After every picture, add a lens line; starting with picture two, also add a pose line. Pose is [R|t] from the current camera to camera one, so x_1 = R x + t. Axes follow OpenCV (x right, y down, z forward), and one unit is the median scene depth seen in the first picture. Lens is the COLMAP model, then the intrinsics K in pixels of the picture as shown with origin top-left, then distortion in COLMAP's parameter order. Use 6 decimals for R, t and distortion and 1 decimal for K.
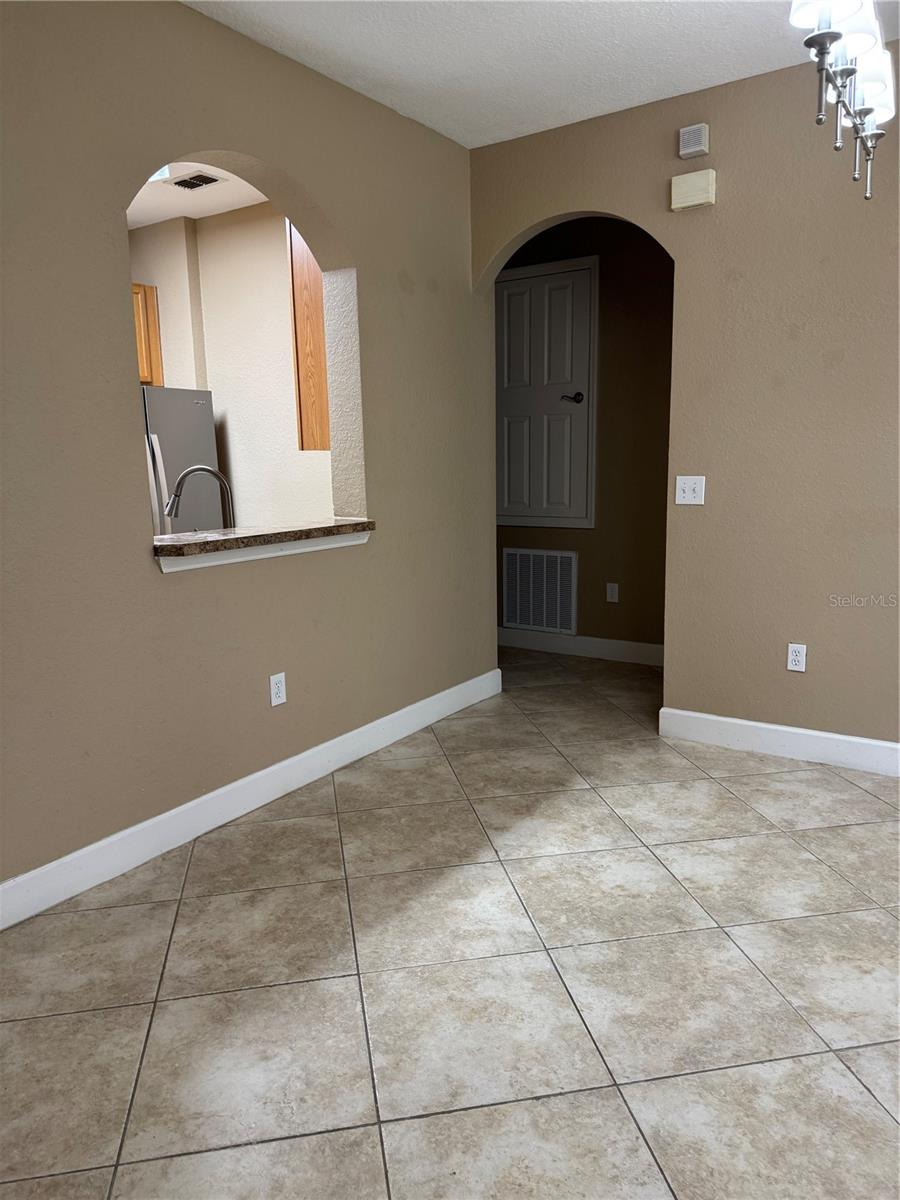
lens RADIAL K [[845.4, 0, 447.8], [0, 845.4, 598.5], [0, 0, 1]] dist [0.098414, -0.124717]
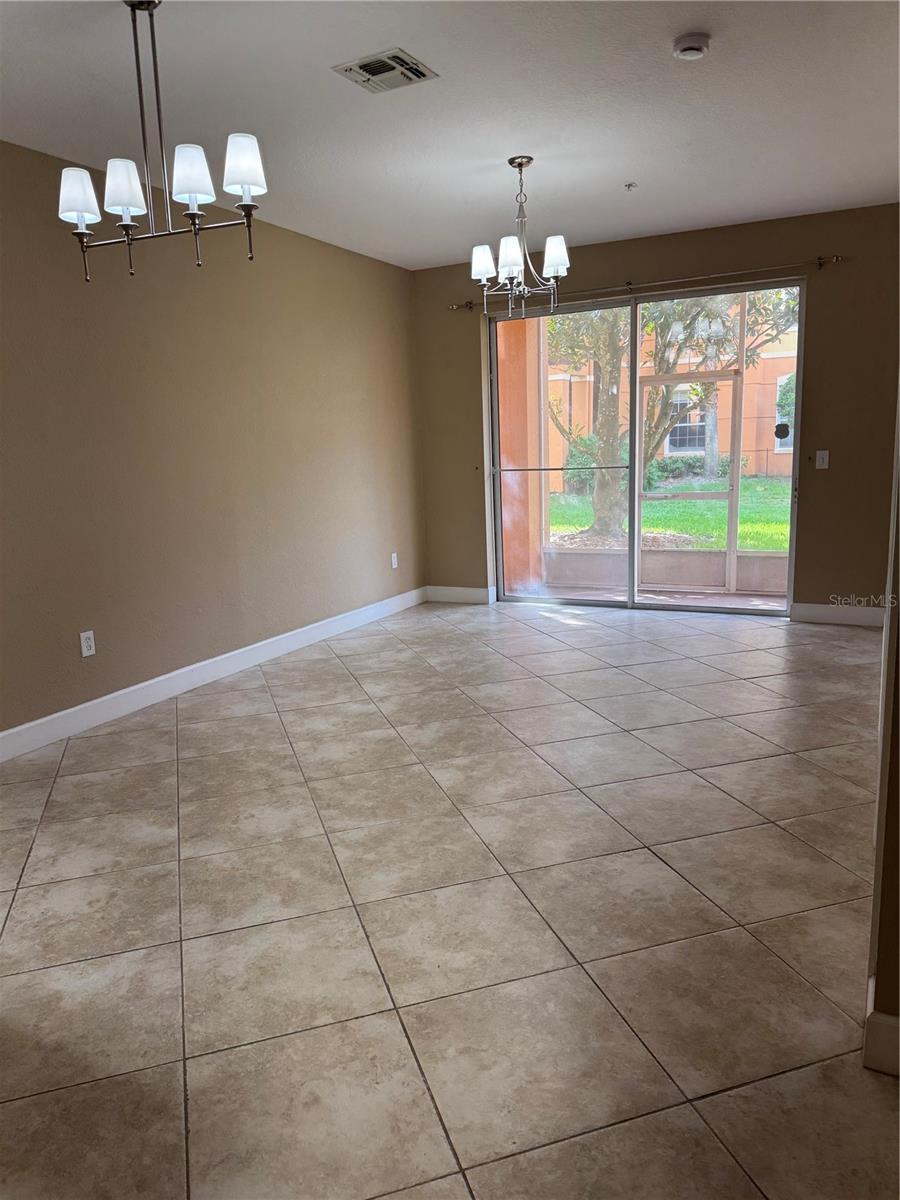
lens RADIAL K [[845.4, 0, 447.8], [0, 845.4, 598.5], [0, 0, 1]] dist [0.098414, -0.124717]
pose [[-0.125310, -0.161187, 0.978936, -0.823916], [0.212117, 0.959545, 0.185146, -0.113737], [-0.969177, 0.230849, -0.086050, 0.616658]]
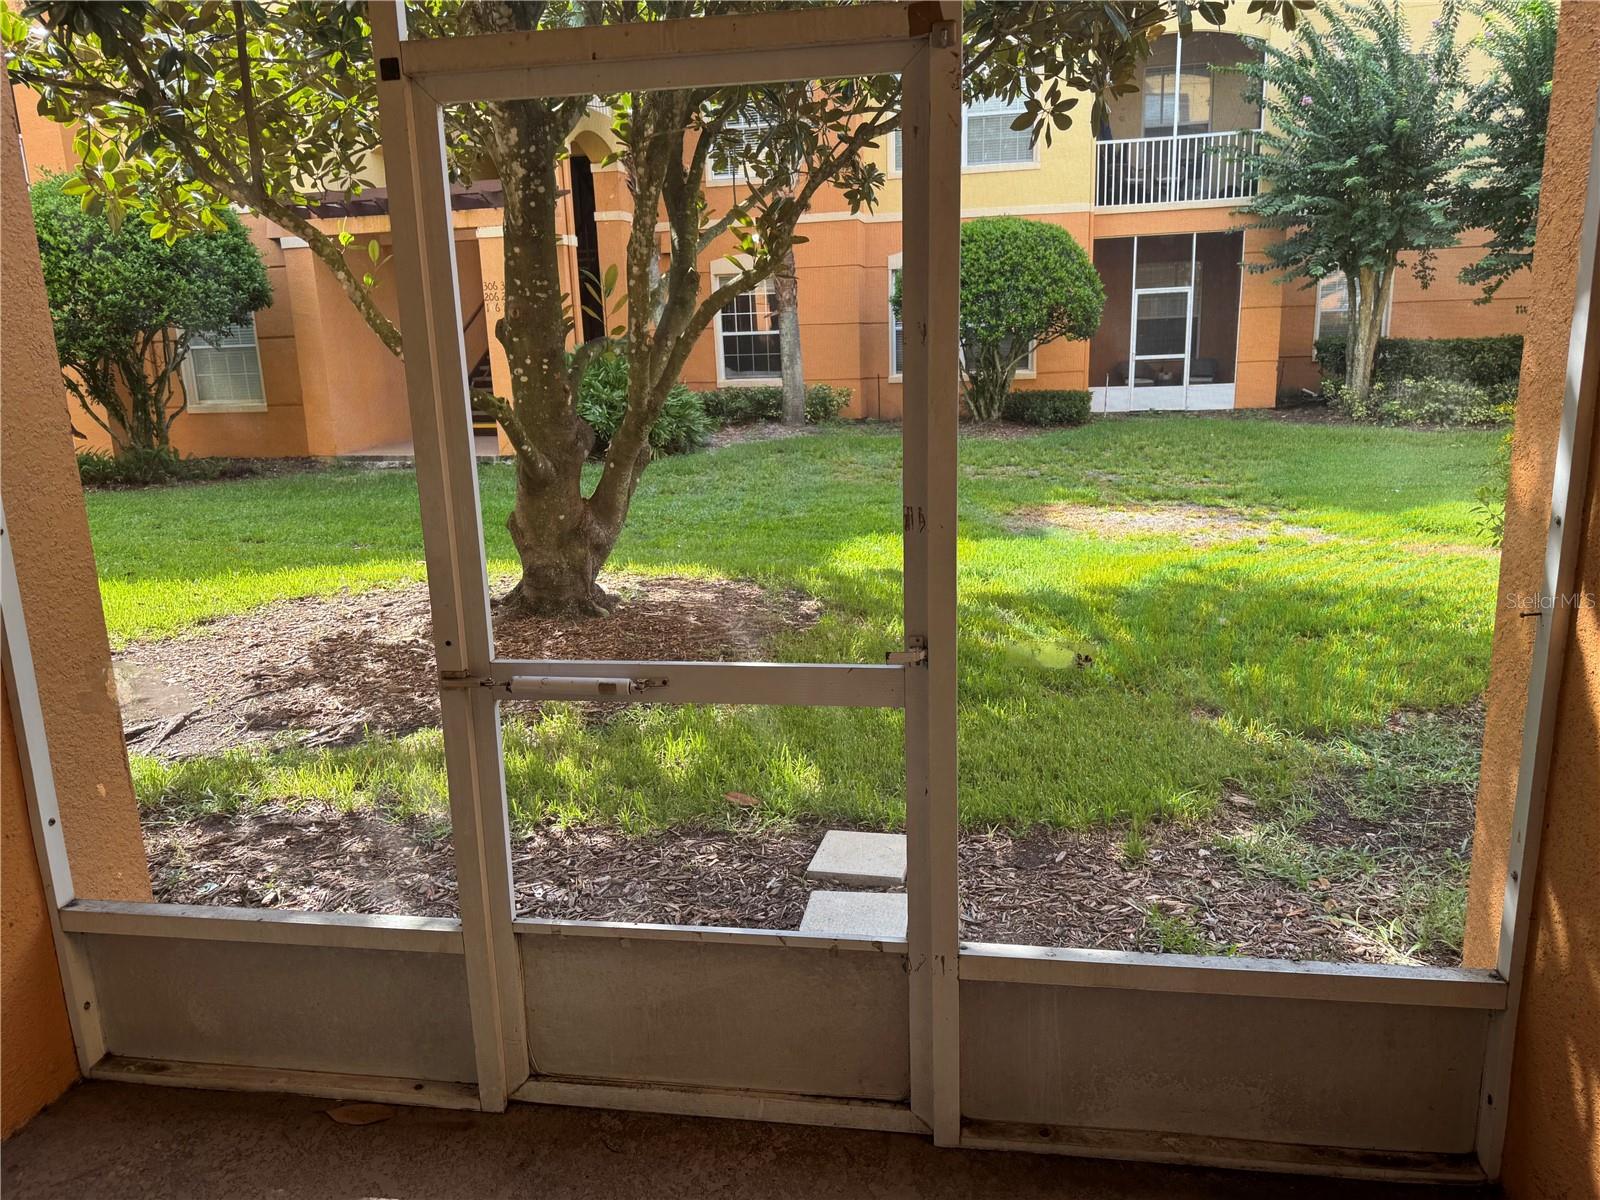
lens RADIAL K [[1110.7, 0, 792.9], [0, 1110.7, 608.5], [0, 0, 1]] dist [0.058426, -0.081683]
pose [[-0.410344, -0.183477, 0.893283, 1.518672], [0.199507, 0.937760, 0.284260, 0.027375], [-0.889840, 0.294860, -0.348199, -0.410198]]
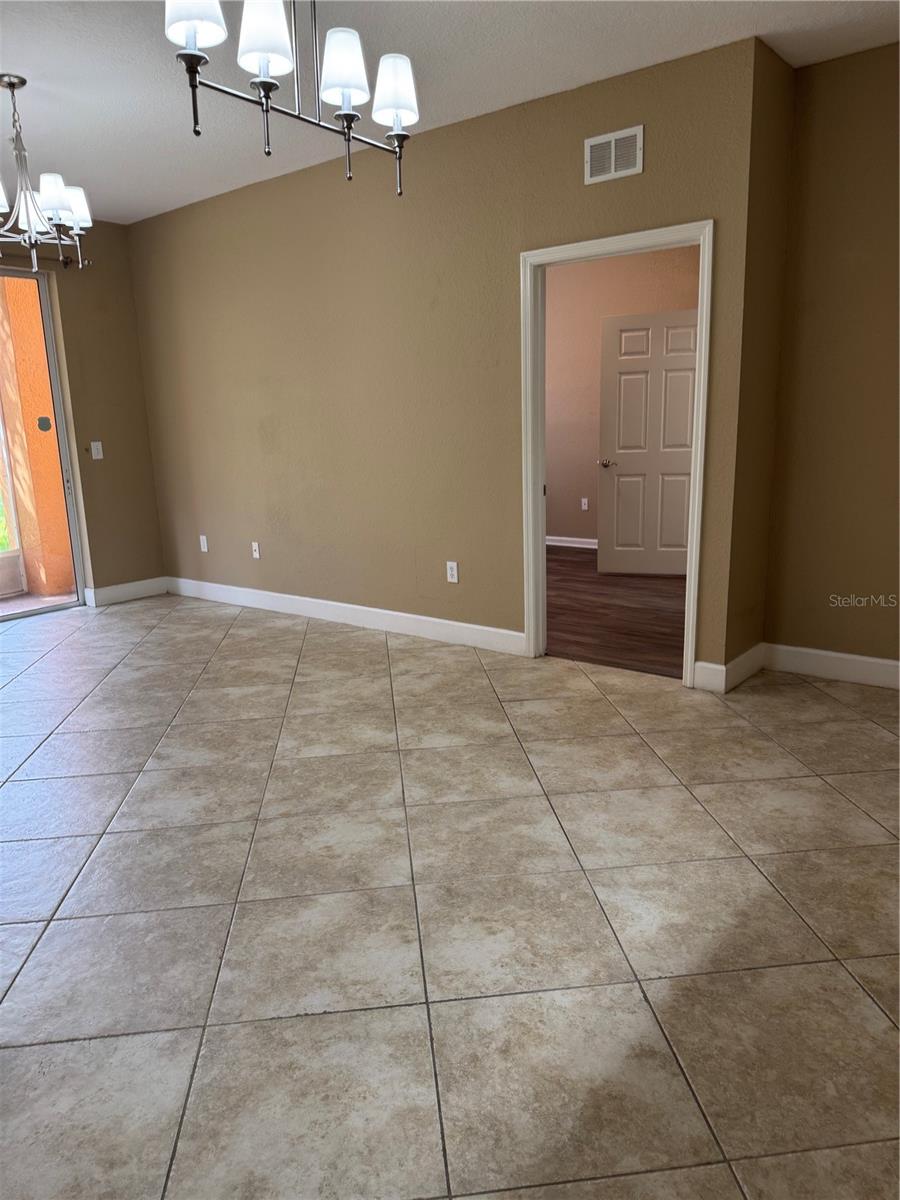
lens RADIAL K [[828.7, 0, 460.5], [0, 828.7, 604.6], [0, 0, 1]] dist [0.146216, -0.226482]
pose [[-0.996339, 0.033057, 0.078845, 0.160647], [0.061208, 0.919677, 0.387875, -0.306261], [-0.059690, 0.391281, -0.918333, 1.711889]]
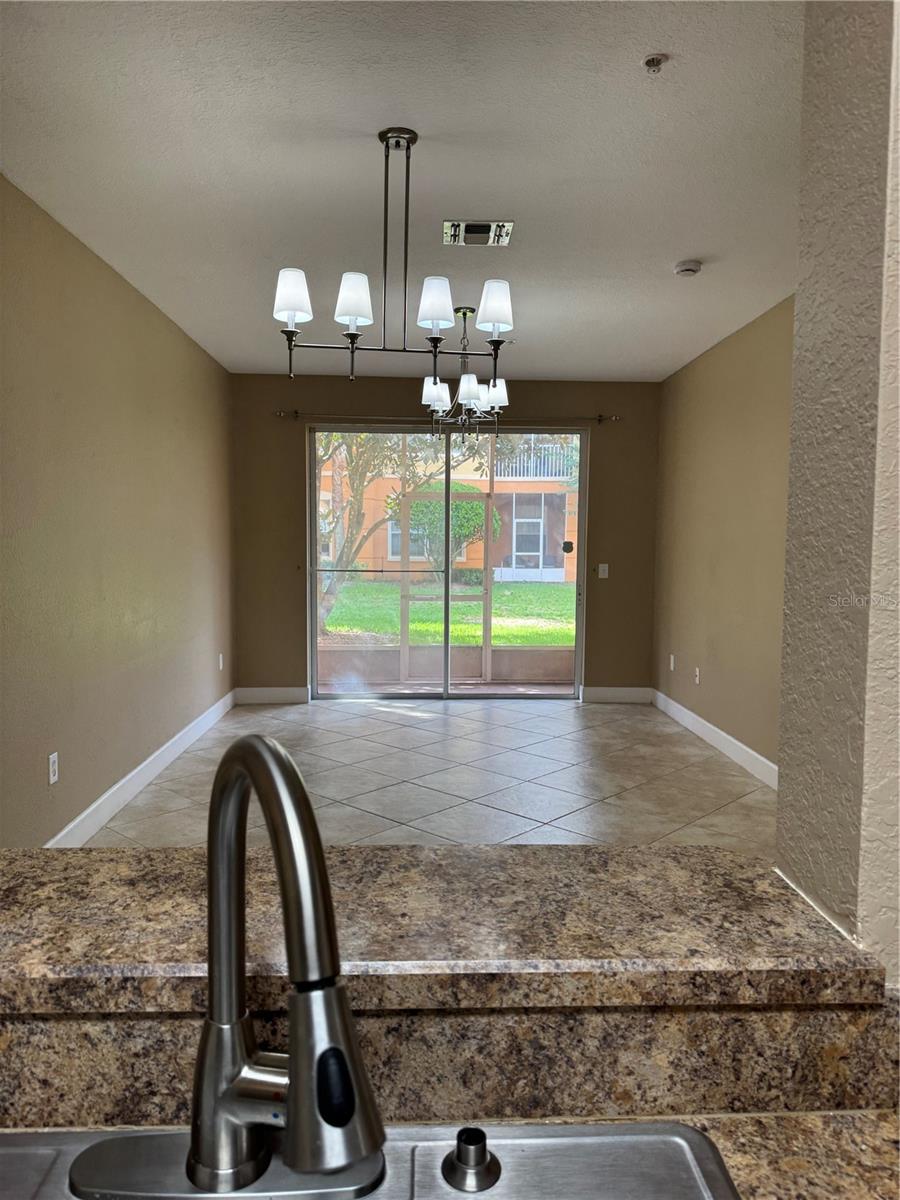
lens RADIAL K [[840.3, 0, 450.0], [0, 840.3, 600.0], [0, 0, 1]] dist [0.079607, -0.107544]
pose [[-0.595589, -0.050382, 0.801708, -0.597859], [0.140779, 0.976039, 0.165922, -0.283007], [-0.790857, 0.211685, -0.574225, 1.427833]]
